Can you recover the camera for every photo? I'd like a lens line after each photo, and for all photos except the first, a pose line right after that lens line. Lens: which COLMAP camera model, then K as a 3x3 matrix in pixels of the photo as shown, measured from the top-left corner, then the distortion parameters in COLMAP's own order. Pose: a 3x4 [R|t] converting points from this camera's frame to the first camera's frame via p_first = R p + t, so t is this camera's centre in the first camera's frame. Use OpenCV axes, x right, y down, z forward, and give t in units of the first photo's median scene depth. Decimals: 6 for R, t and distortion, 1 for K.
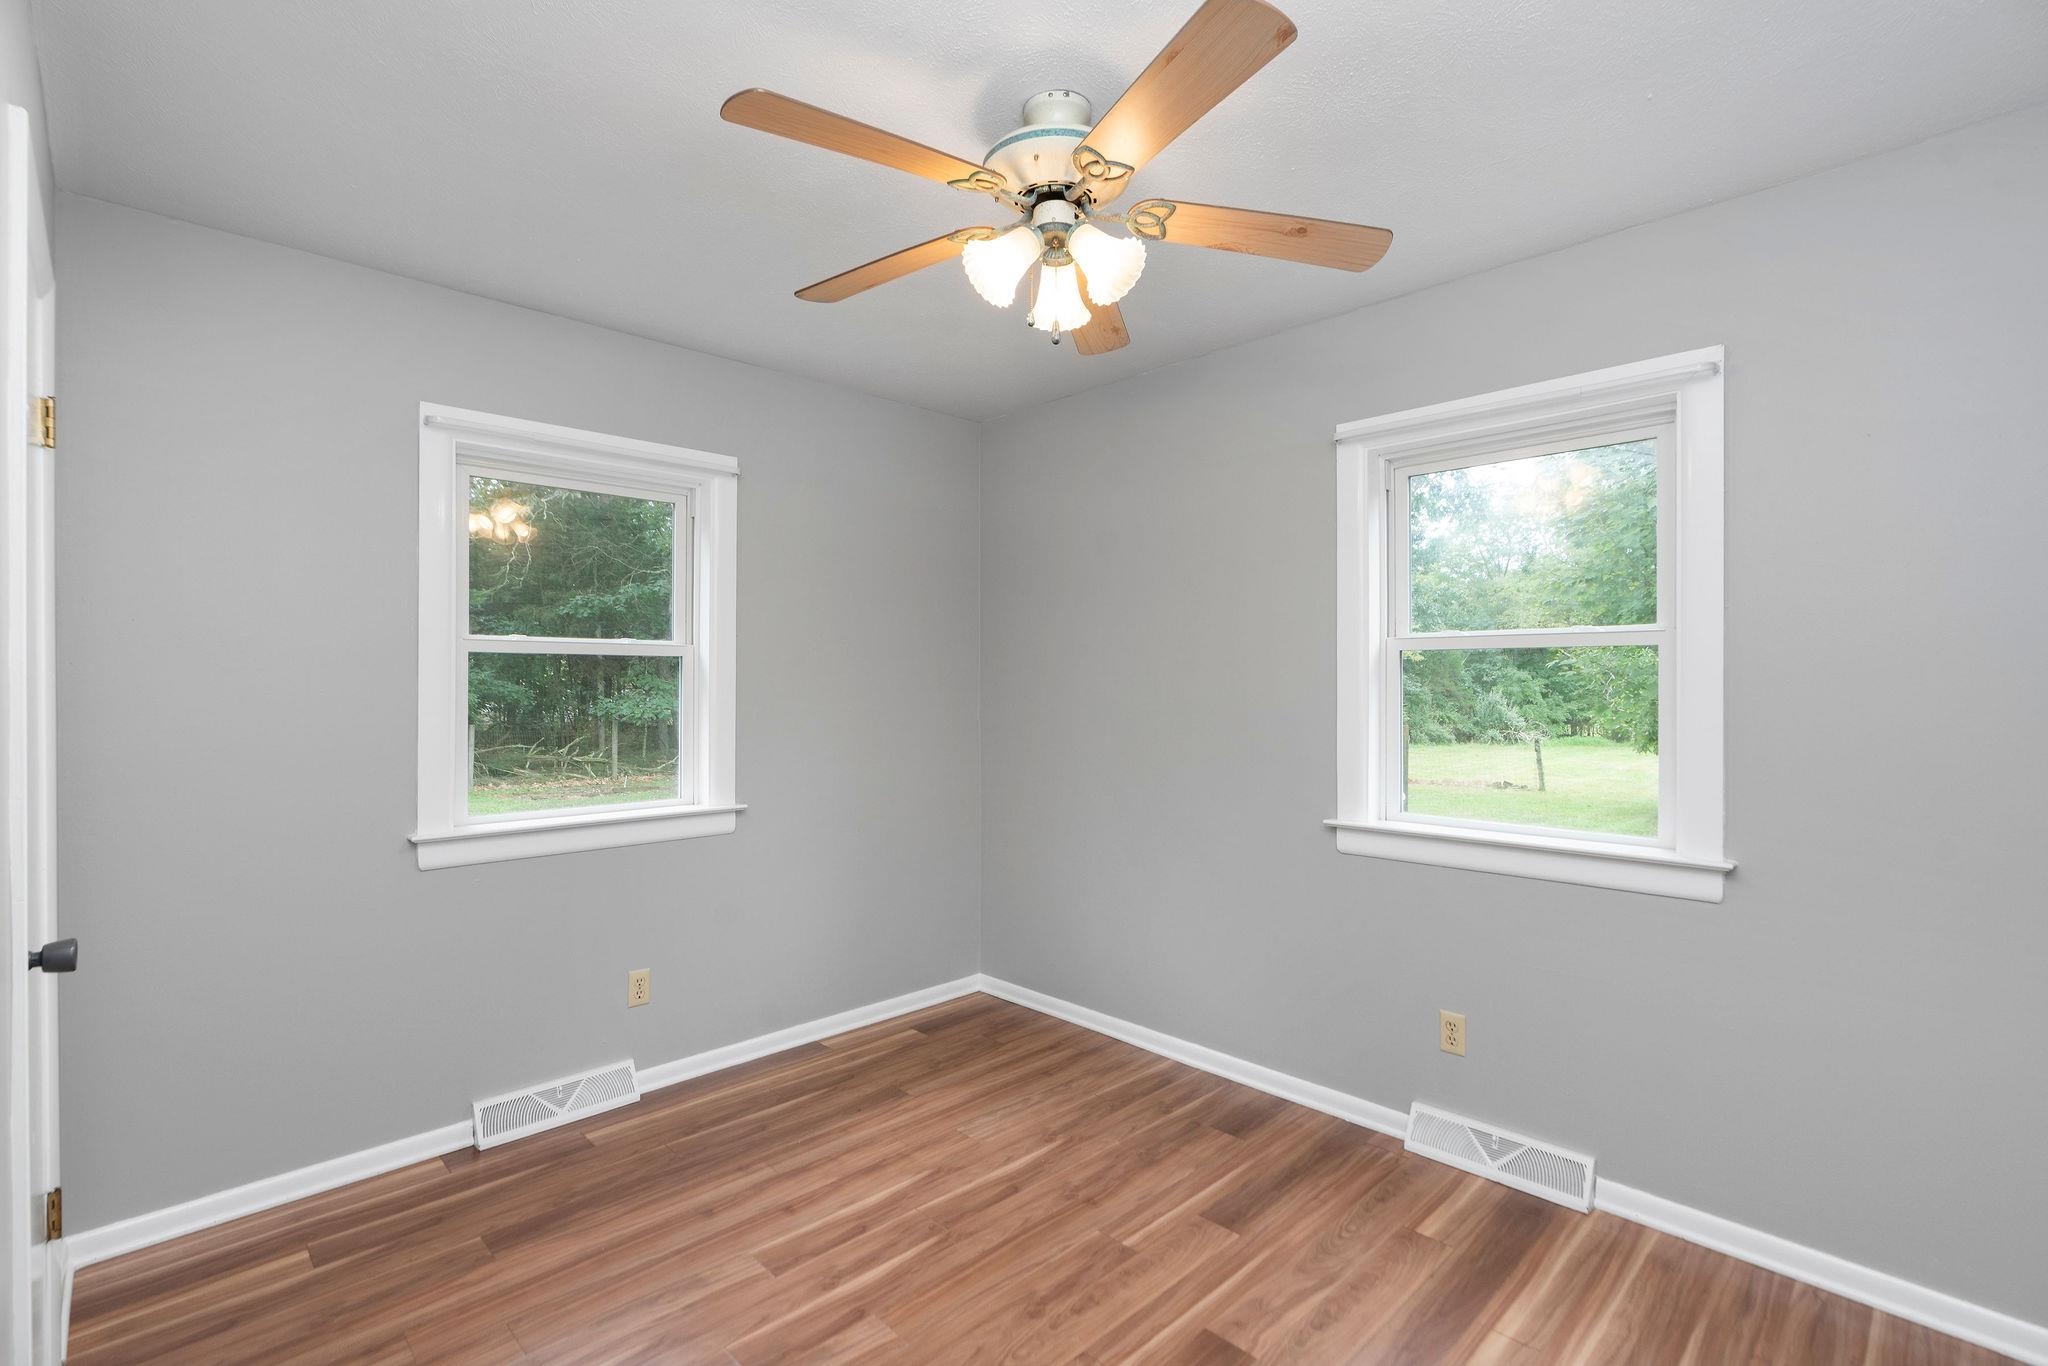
lens RADIAL K [[930.0, 0, 1009.1], [0, 930.0, 694.0], [0, 0, 1]] dist [-0.004662, 0.005723]
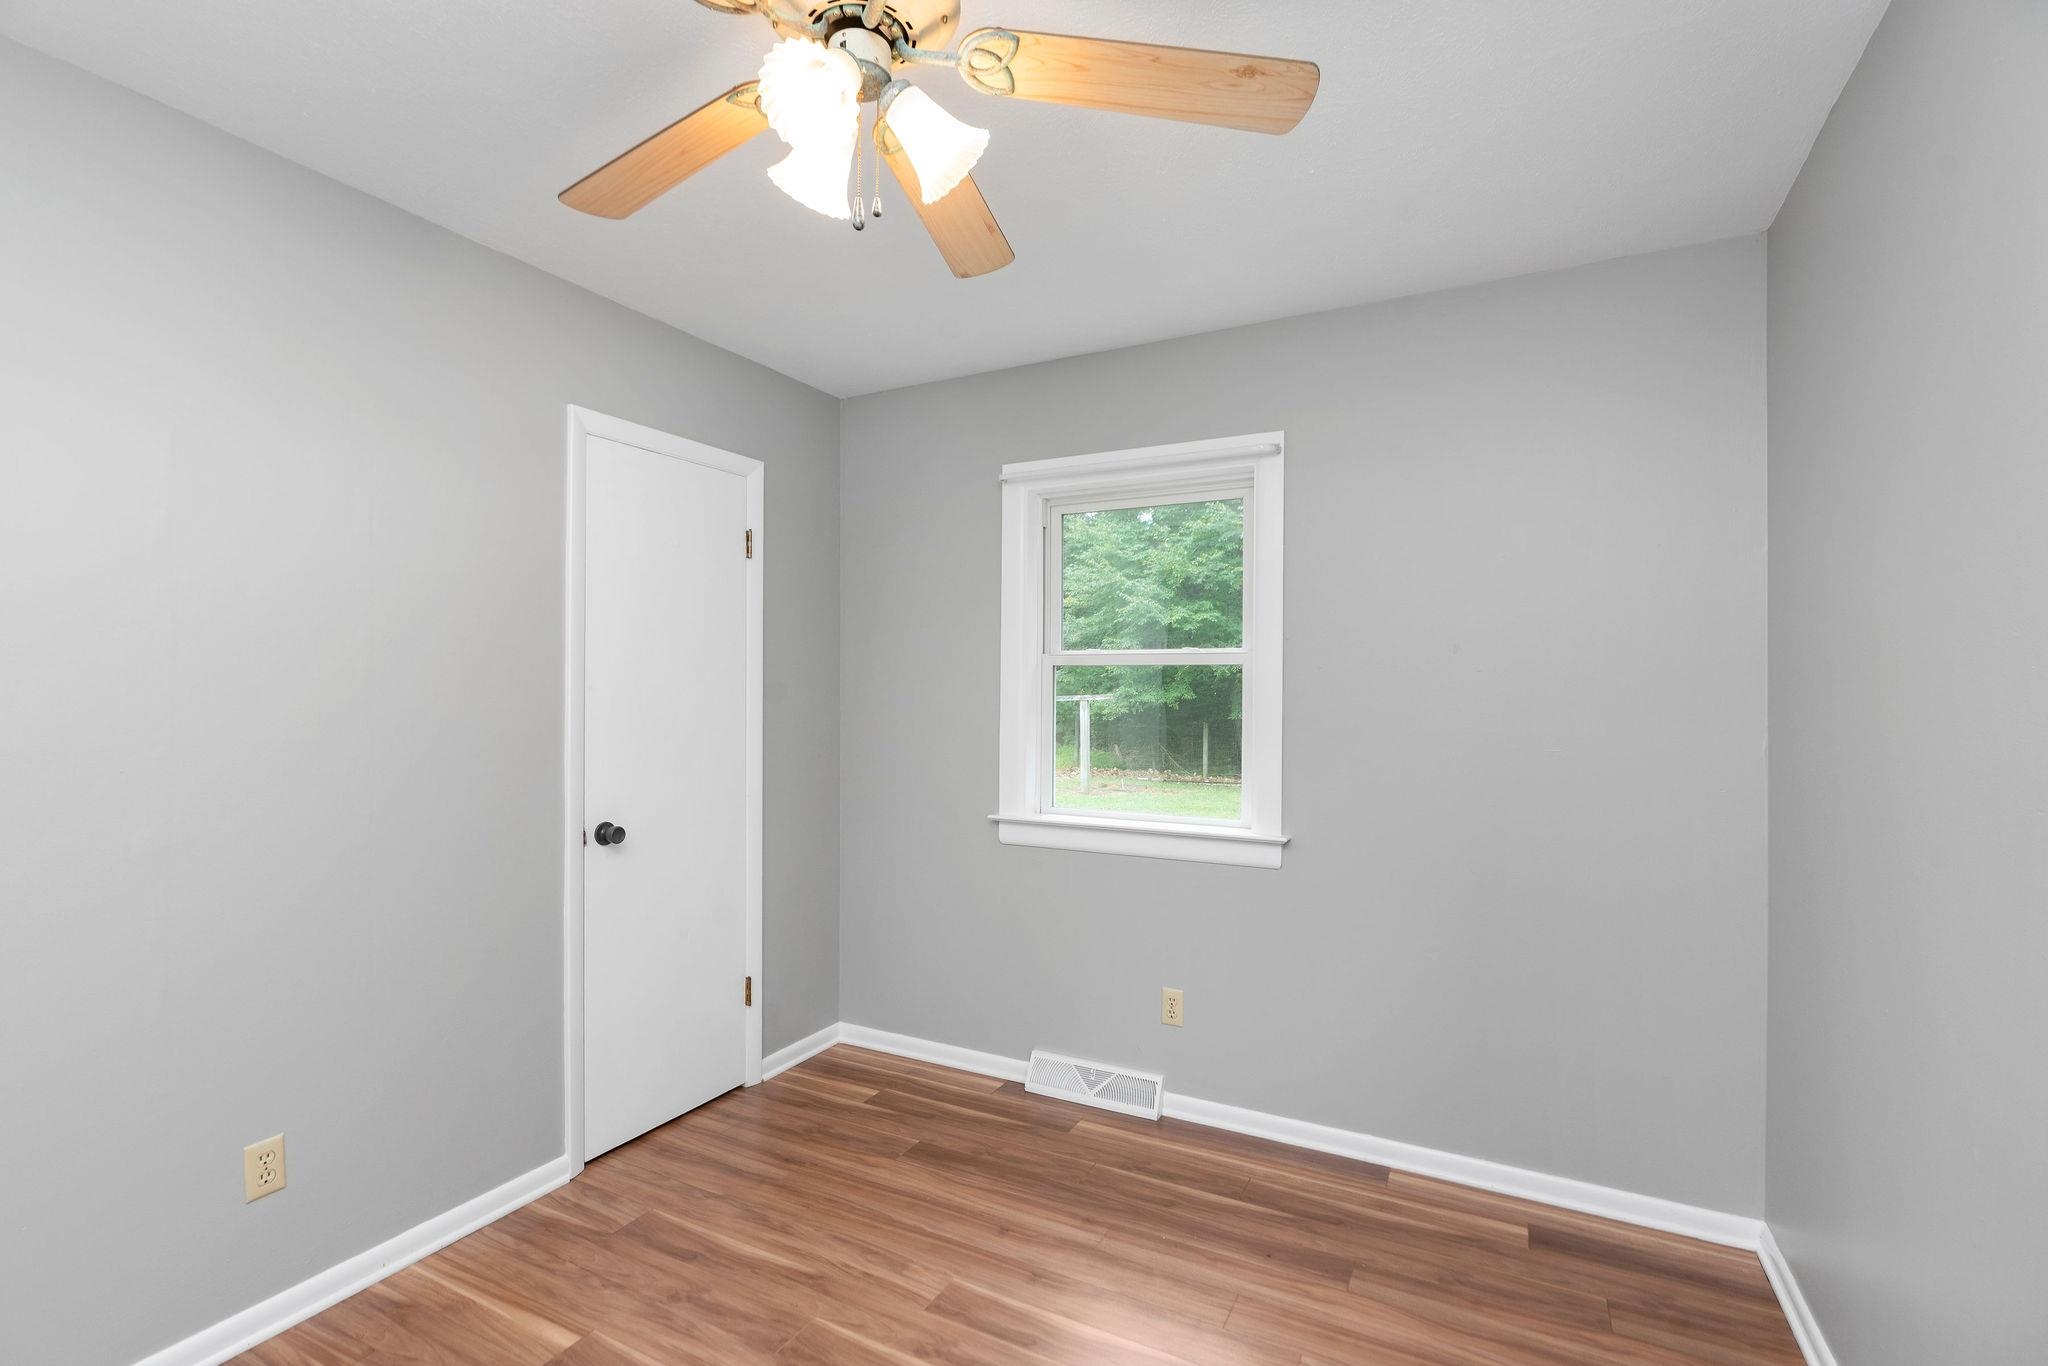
lens RADIAL K [[930.0, 0, 1009.1], [0, 930.0, 694.0], [0, 0, 1]] dist [-0.004662, 0.005723]
pose [[0.318795, 0.003903, -0.947816, 0.544480], [-0.018945, 0.999818, -0.002255, -0.006015], [0.947634, 0.018675, 0.318811, 0.610793]]
